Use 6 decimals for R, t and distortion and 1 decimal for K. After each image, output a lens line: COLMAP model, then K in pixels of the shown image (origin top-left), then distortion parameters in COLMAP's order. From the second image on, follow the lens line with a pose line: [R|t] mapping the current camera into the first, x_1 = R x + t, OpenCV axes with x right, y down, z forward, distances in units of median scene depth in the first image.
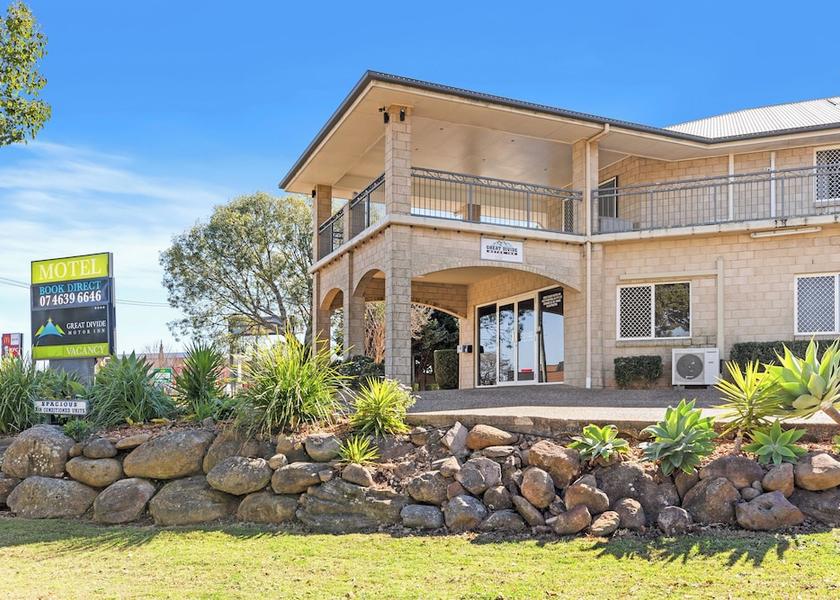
lens RADIAL K [[713.0, 0, 420.0], [0, 713.0, 300.0], [0, 0, 1]] dist [-0.001395, -0.076822]
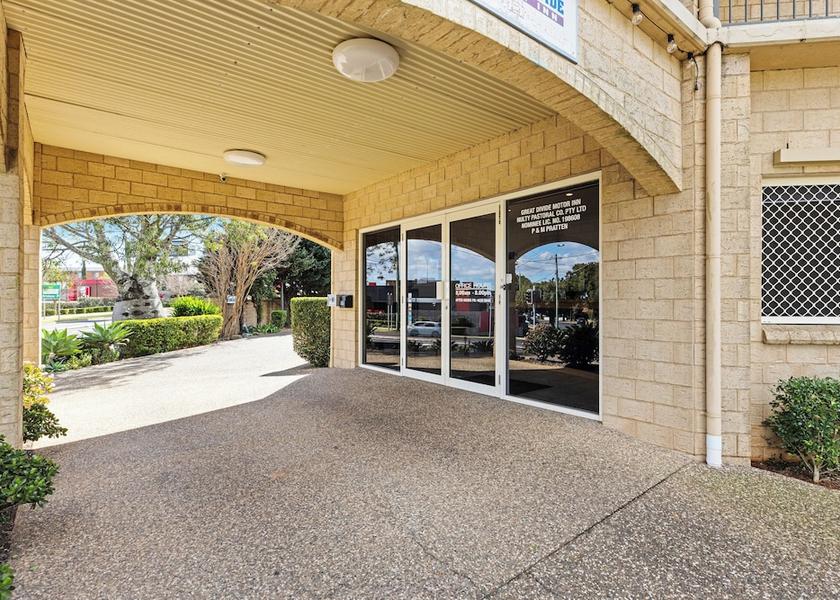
lens RADIAL K [[419.4, 0, 420.0], [0, 419.4, 300.0], [0, 0, 1]] dist [-0.000088, -0.008937]
pose [[0.962198, -0.006726, 0.272268, 0.031672], [-0.034143, 0.988829, 0.145090, 0.014037], [-0.270203, -0.148901, 0.951220, 0.659369]]
